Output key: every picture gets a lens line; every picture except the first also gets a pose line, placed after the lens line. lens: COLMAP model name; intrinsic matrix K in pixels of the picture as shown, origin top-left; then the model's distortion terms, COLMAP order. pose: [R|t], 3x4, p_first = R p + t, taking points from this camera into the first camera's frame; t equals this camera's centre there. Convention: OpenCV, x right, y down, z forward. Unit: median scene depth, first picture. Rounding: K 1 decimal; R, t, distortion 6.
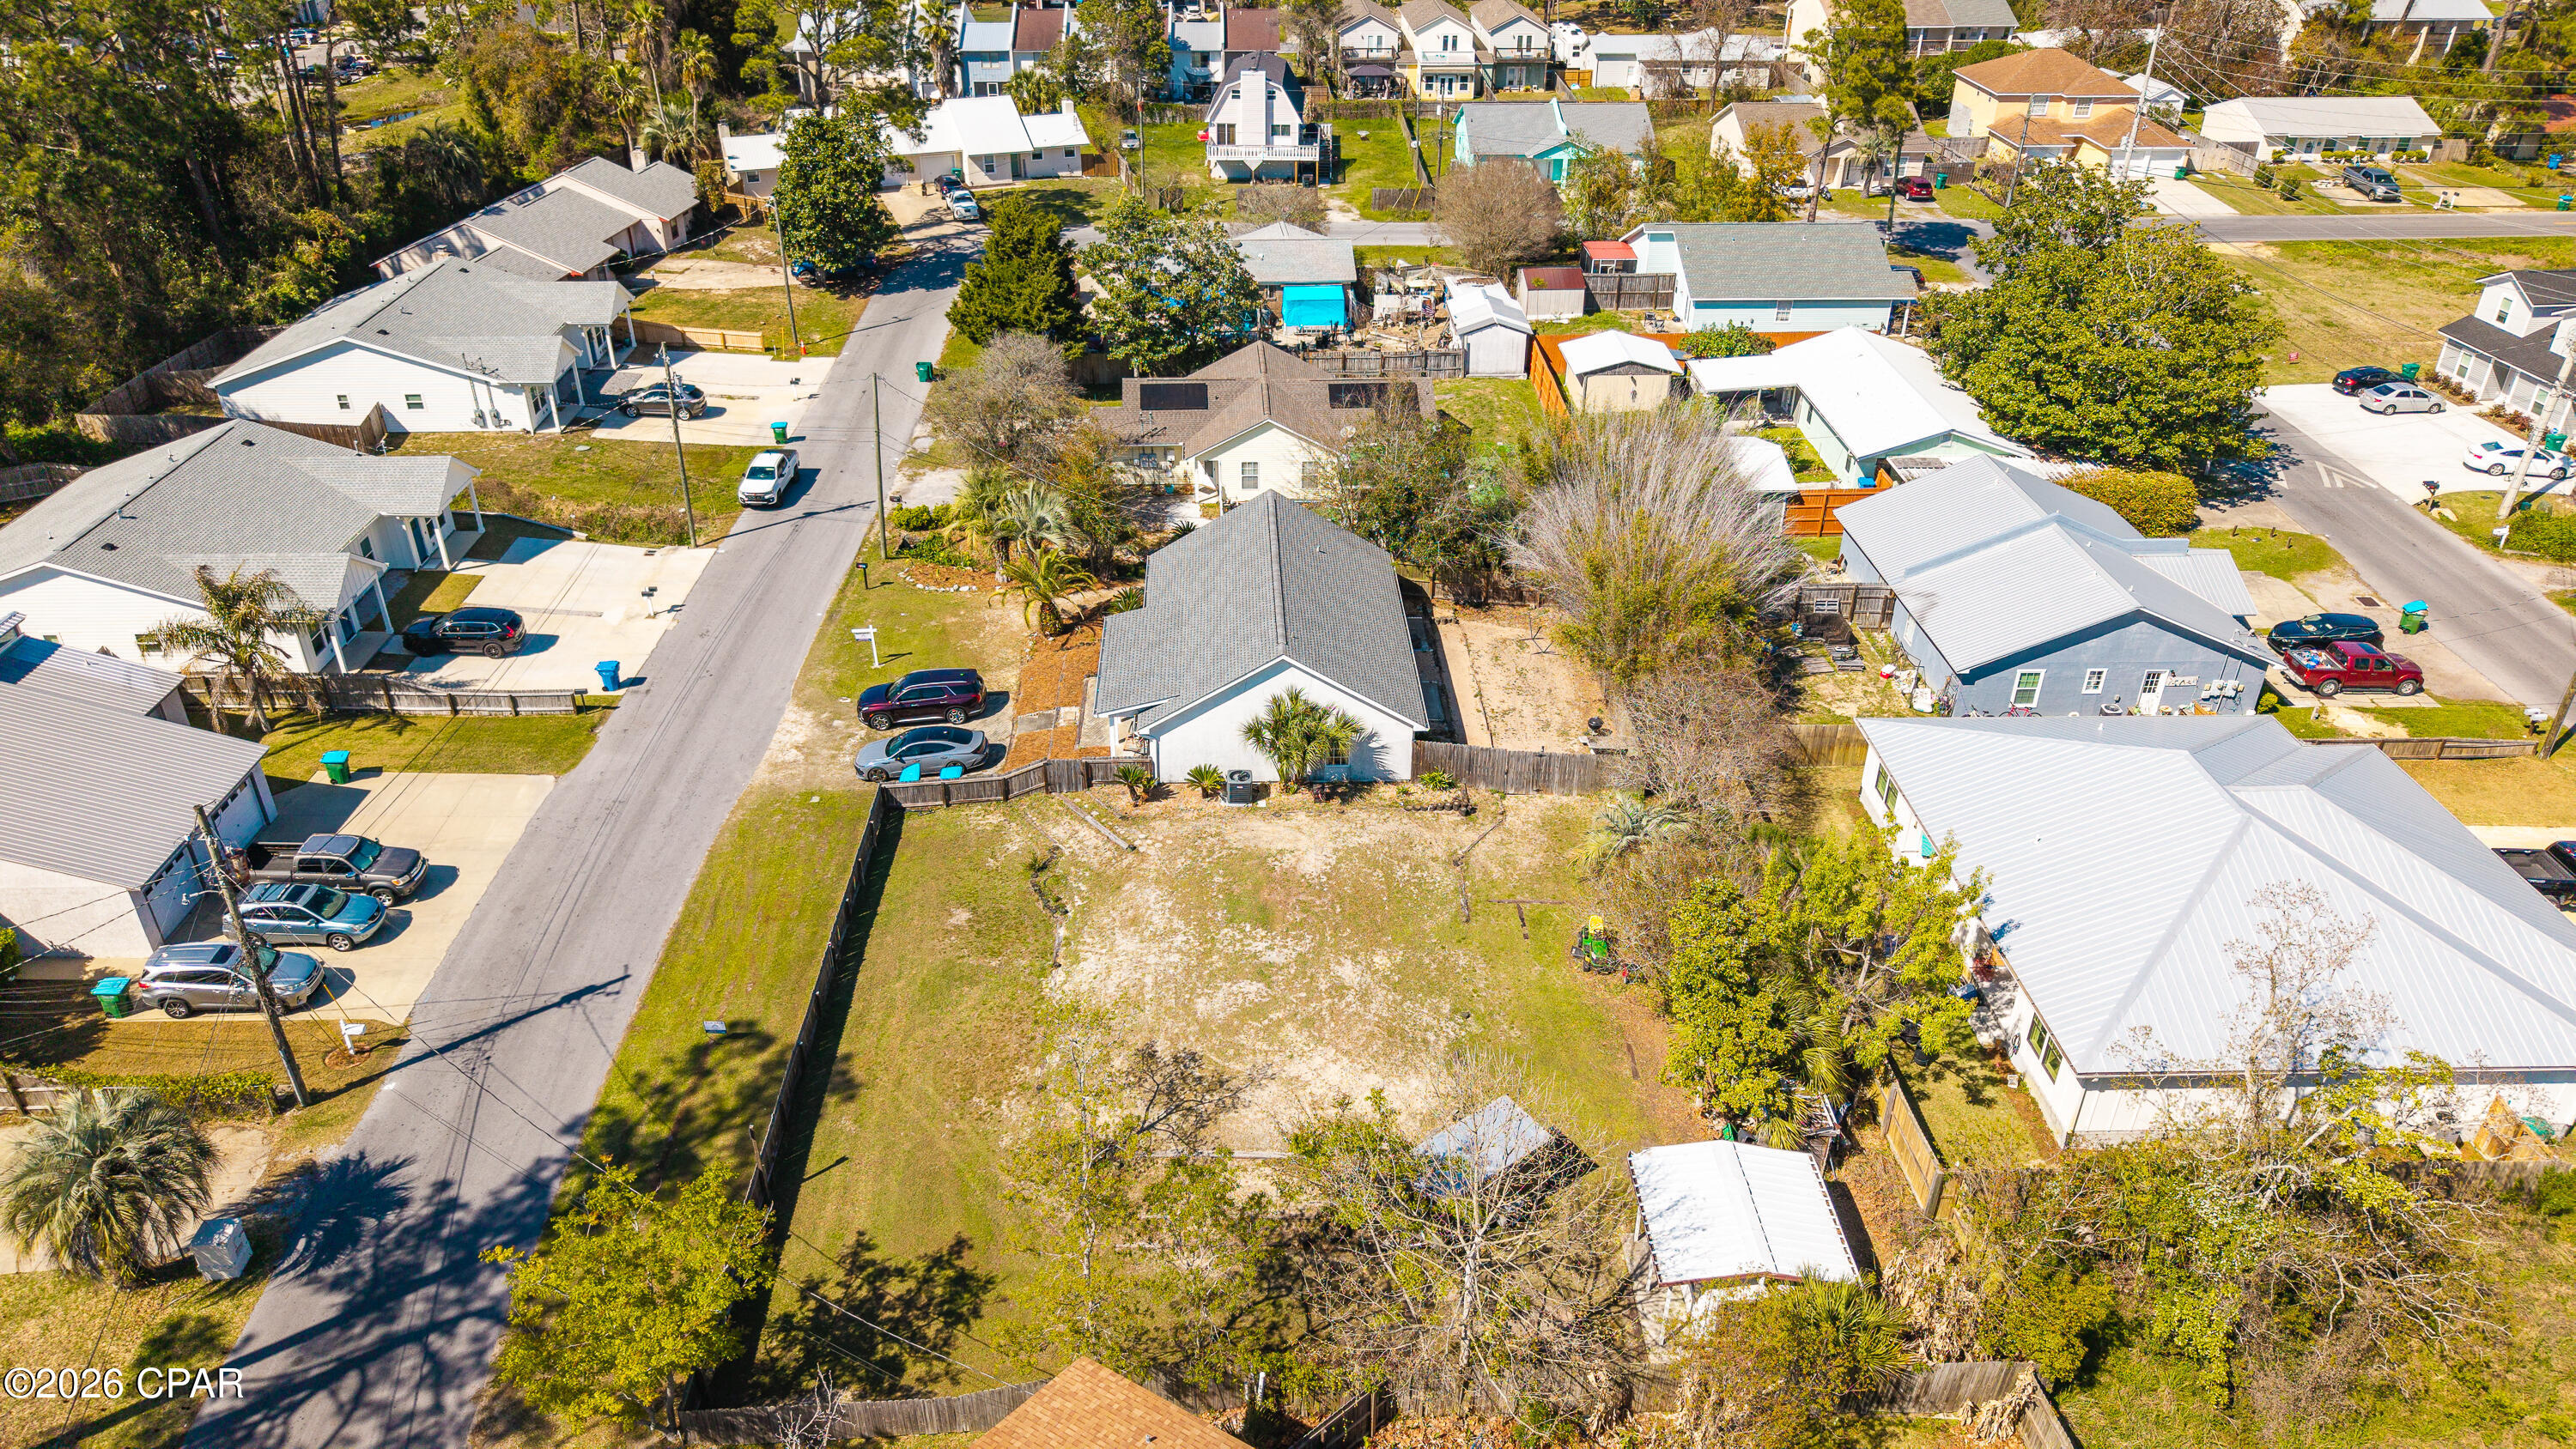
lens RADIAL K [[1725.3, 0, 1301.4], [0, 1725.3, 710.9], [0, 0, 1]] dist [0.029060, -0.038365]
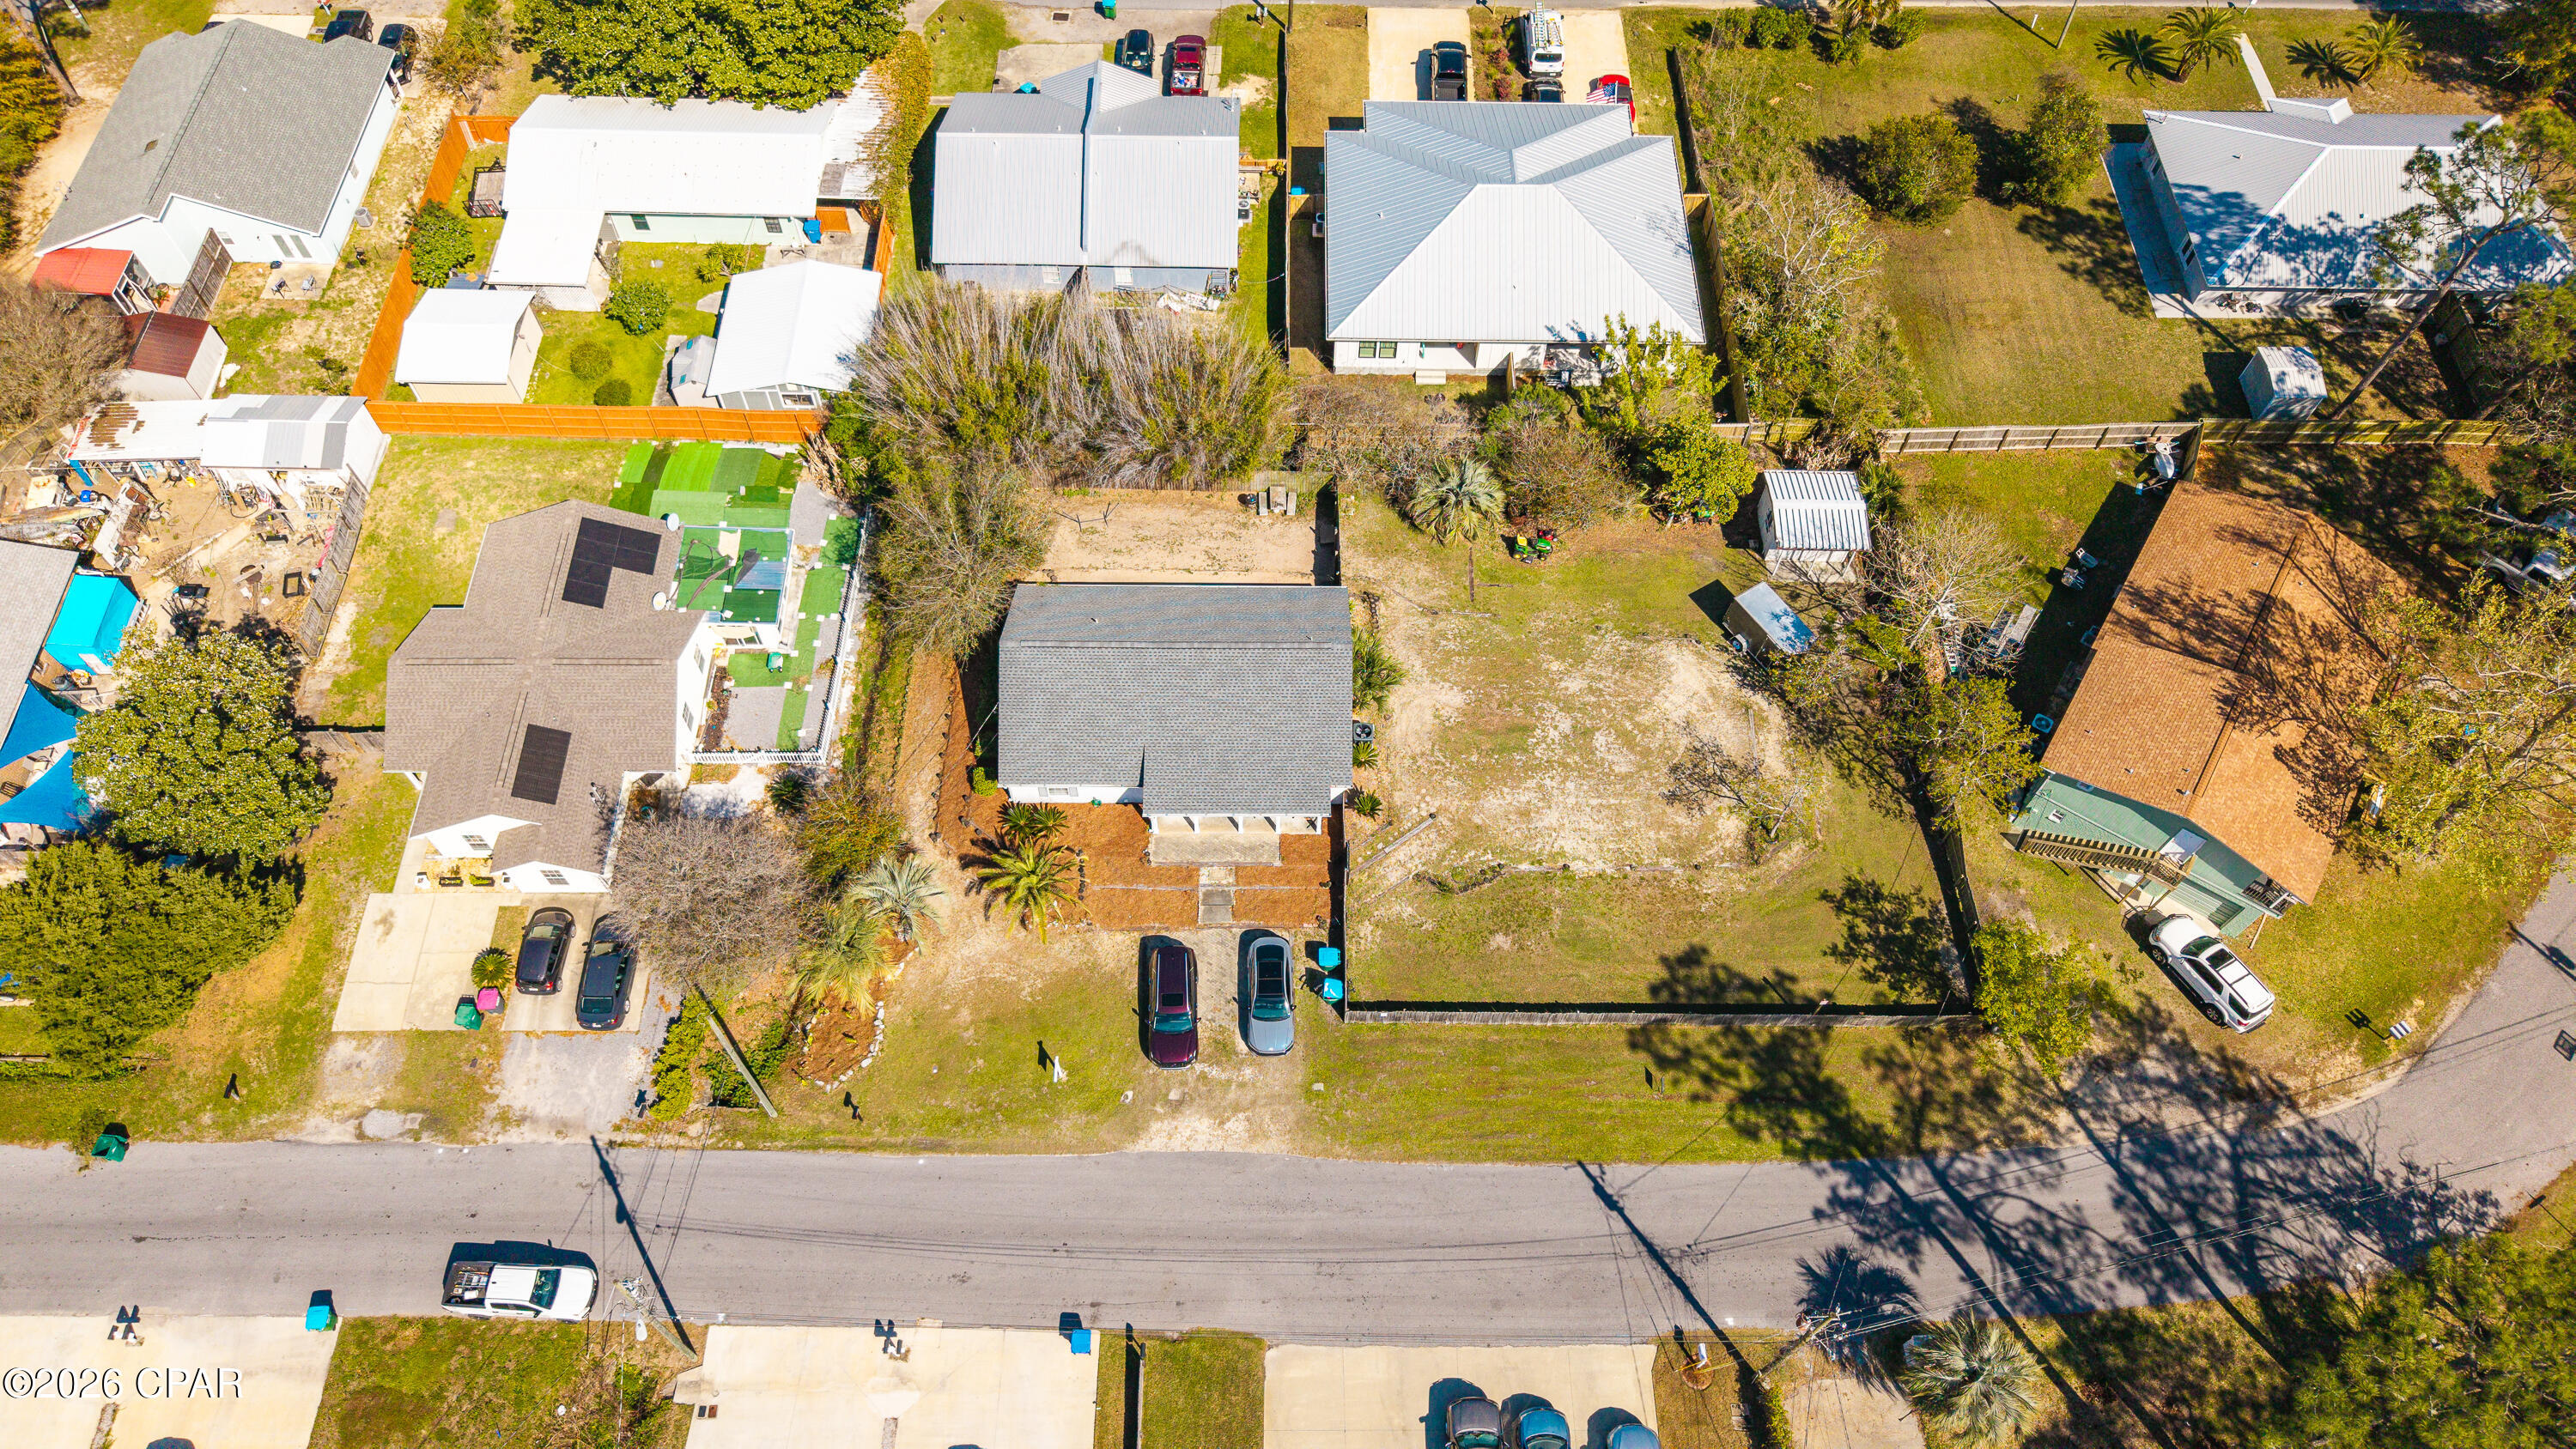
lens RADIAL K [[1725.3, 0, 1281.5], [0, 1725.3, 729.0], [0, 0, 1]] dist [0.029060, -0.038365]
pose [[0.035661, -0.856475, 0.514956, -0.552491], [0.484119, 0.465592, 0.740846, -0.743457], [-0.874275, 0.222881, 0.431240, 0.419499]]
